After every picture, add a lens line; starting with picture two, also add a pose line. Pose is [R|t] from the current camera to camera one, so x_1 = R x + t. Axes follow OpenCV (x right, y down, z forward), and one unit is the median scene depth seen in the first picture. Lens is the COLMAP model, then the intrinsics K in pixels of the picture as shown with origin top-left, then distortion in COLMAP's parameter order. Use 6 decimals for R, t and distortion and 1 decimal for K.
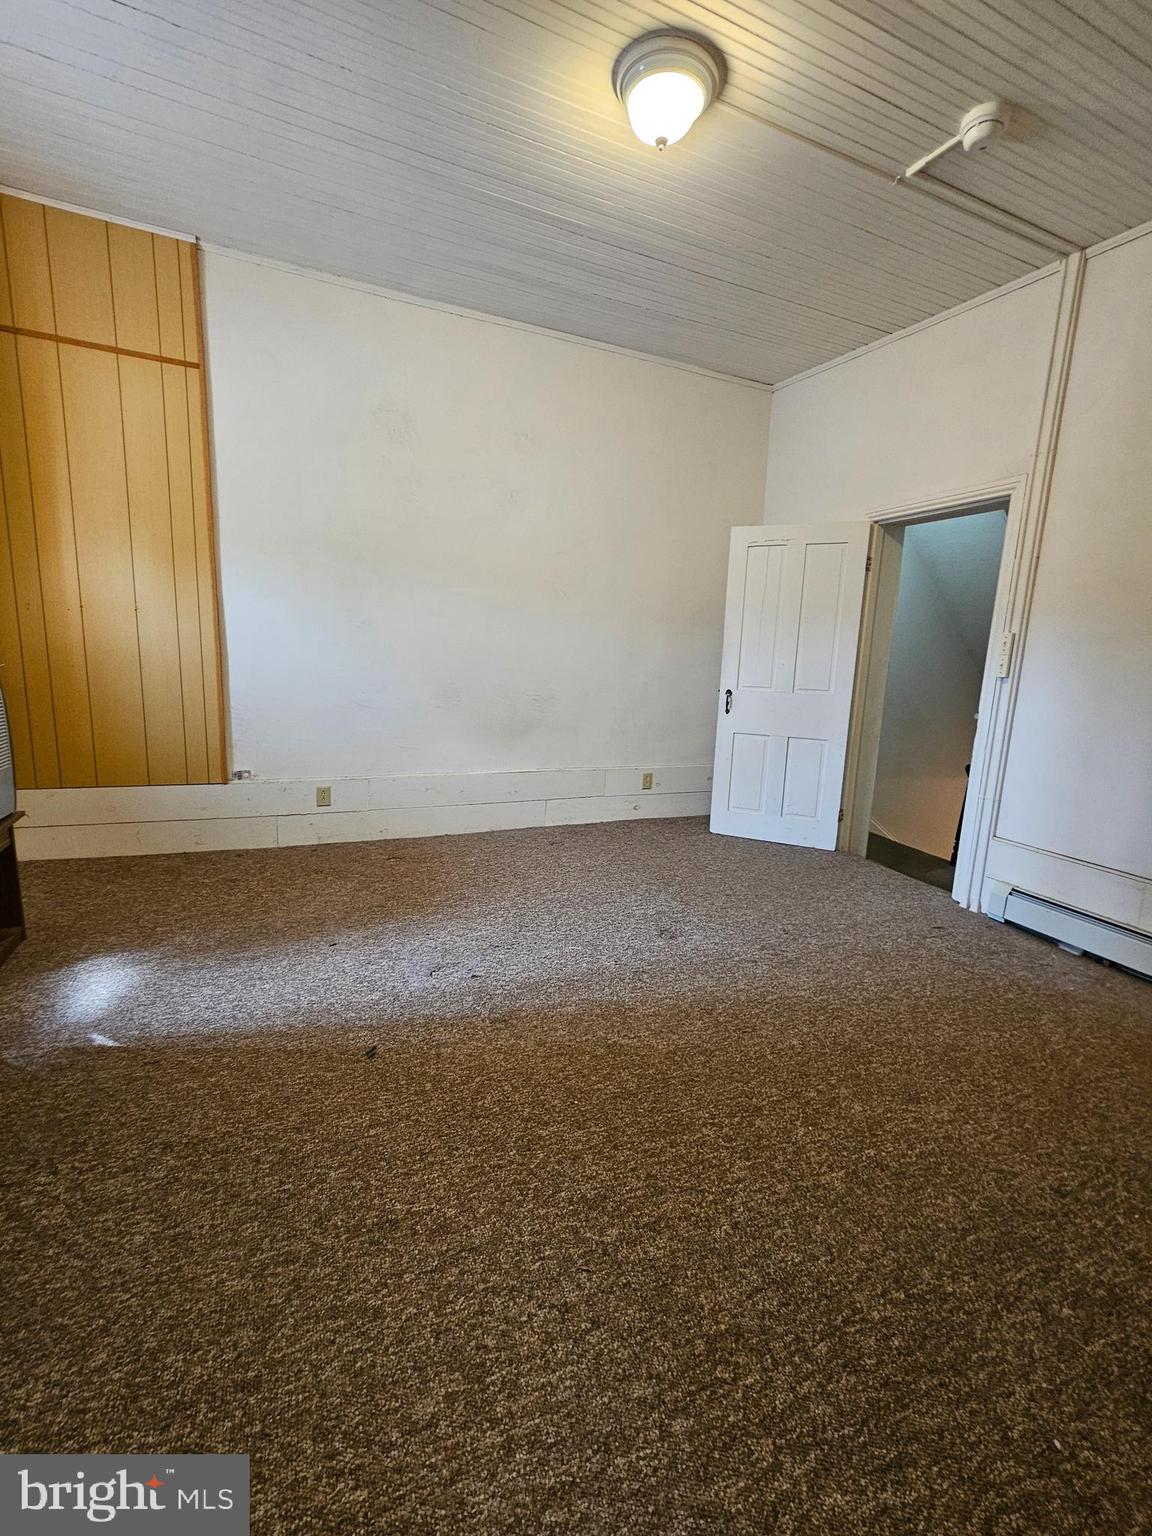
lens RADIAL K [[634.8, 0, 576.0], [0, 634.8, 768.0], [0, 0, 1]] dist [-0.007026, 0.000107]
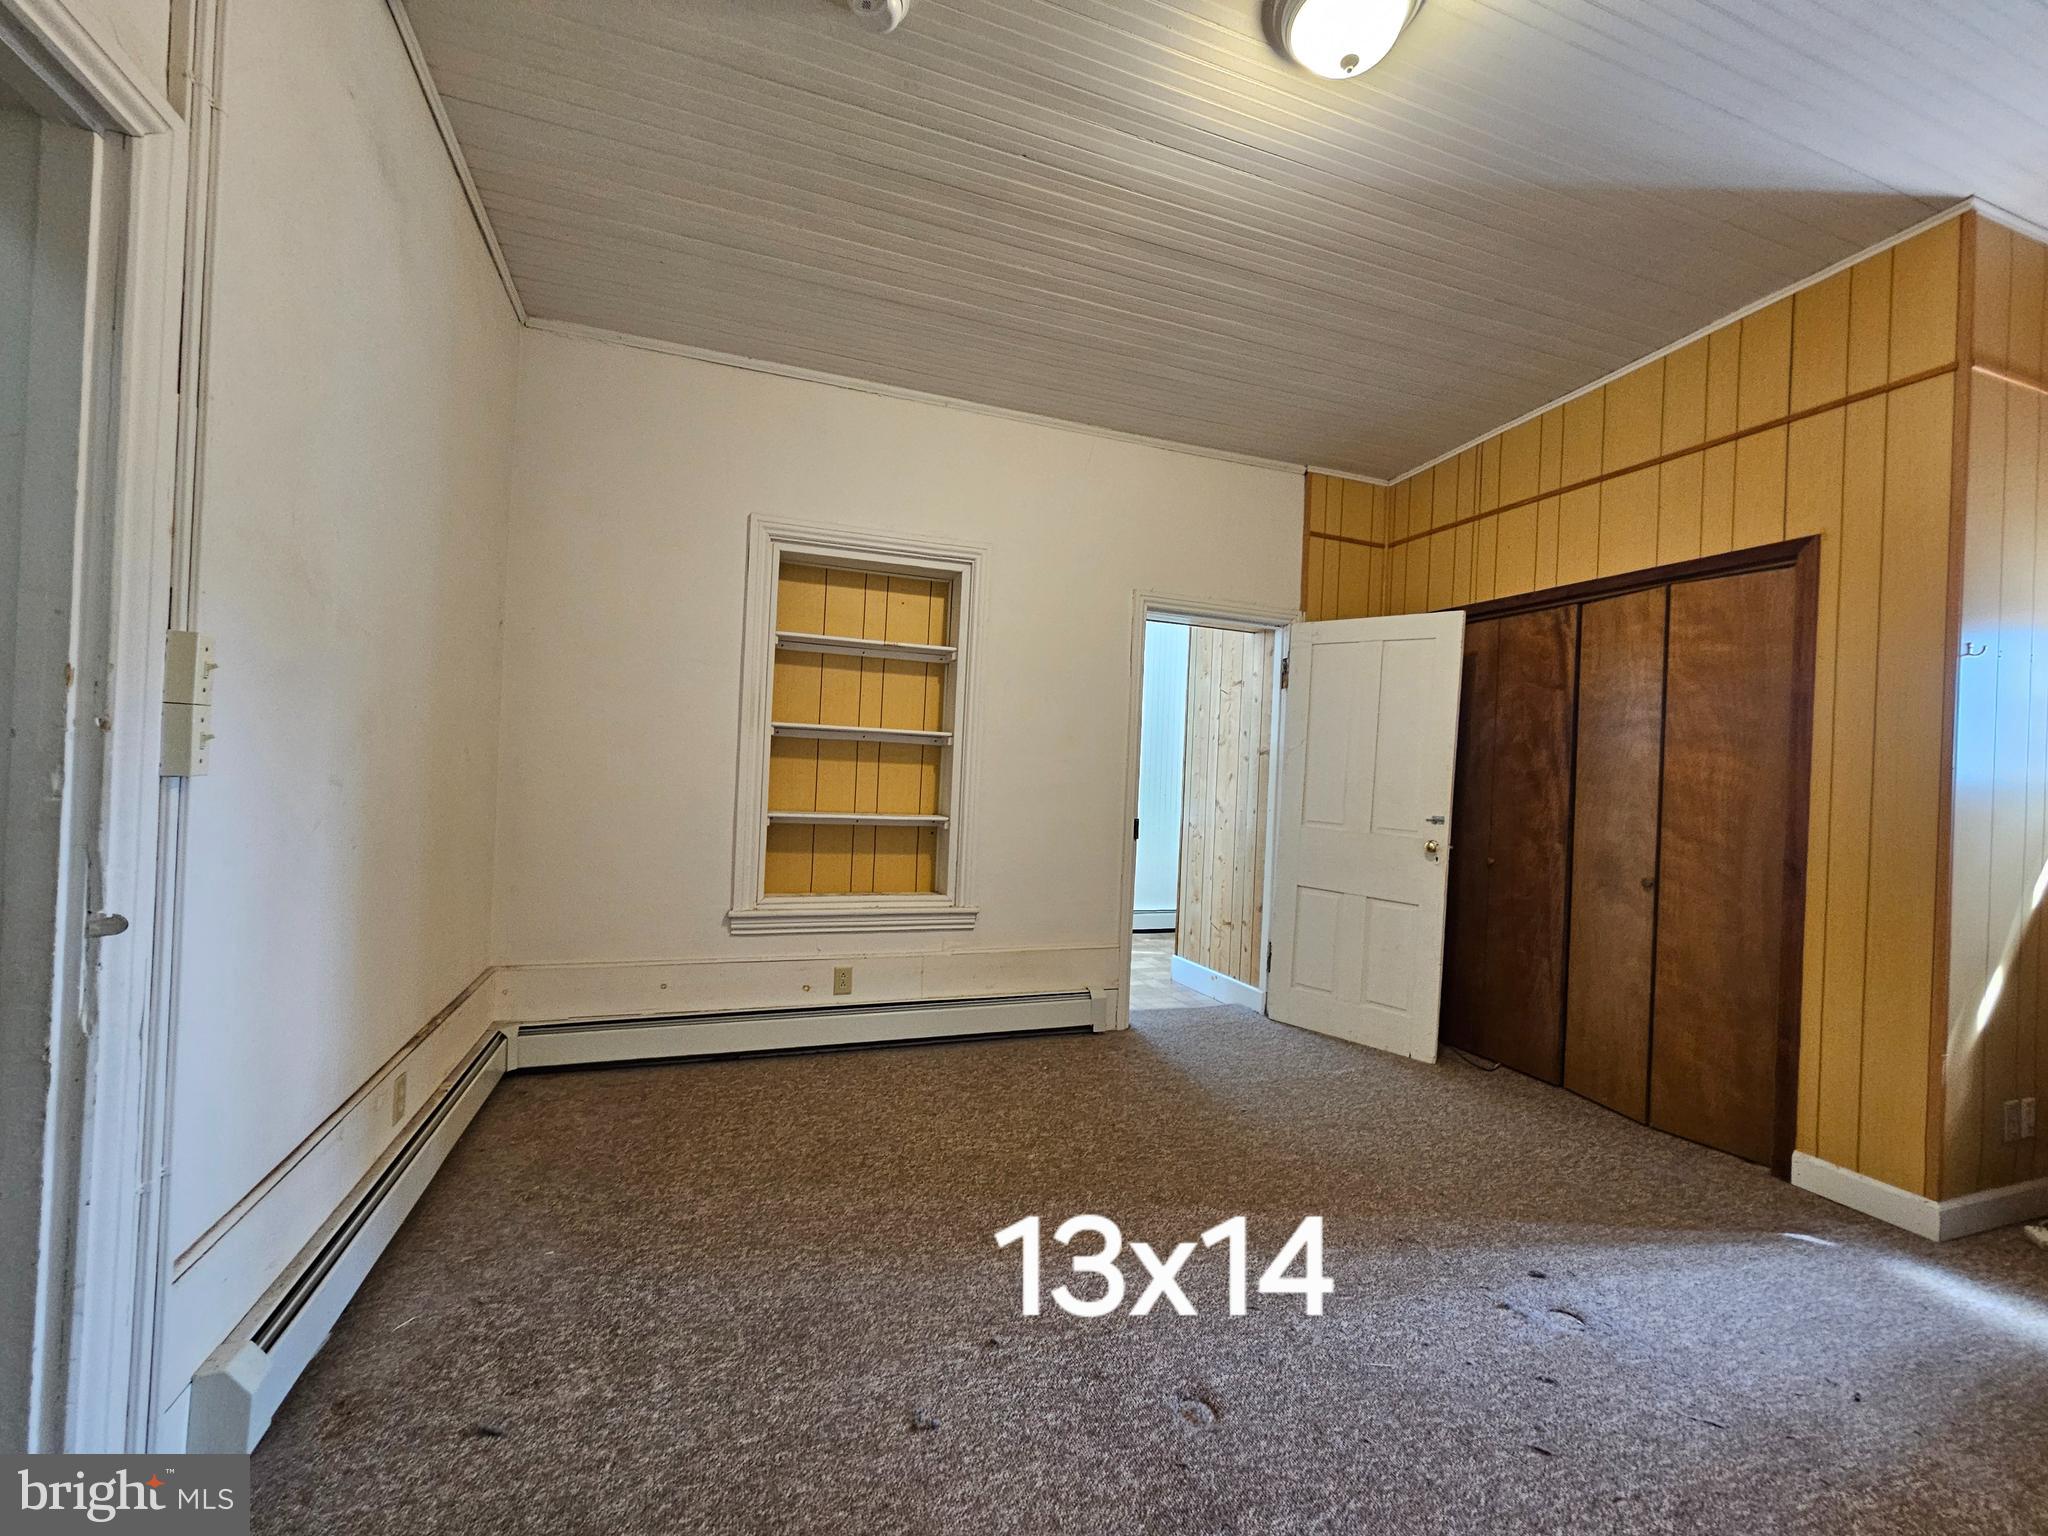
lens RADIAL K [[846.4, 0, 1024.0], [0, 846.4, 768.0], [0, 0, 1]] dist [-0.007026, 0.000107]
pose [[-0.994801, -0.083487, 0.058323, 0.356274], [-0.071267, 0.979785, 0.186930, -0.366031], [-0.072750, 0.181802, -0.980640, 1.980104]]
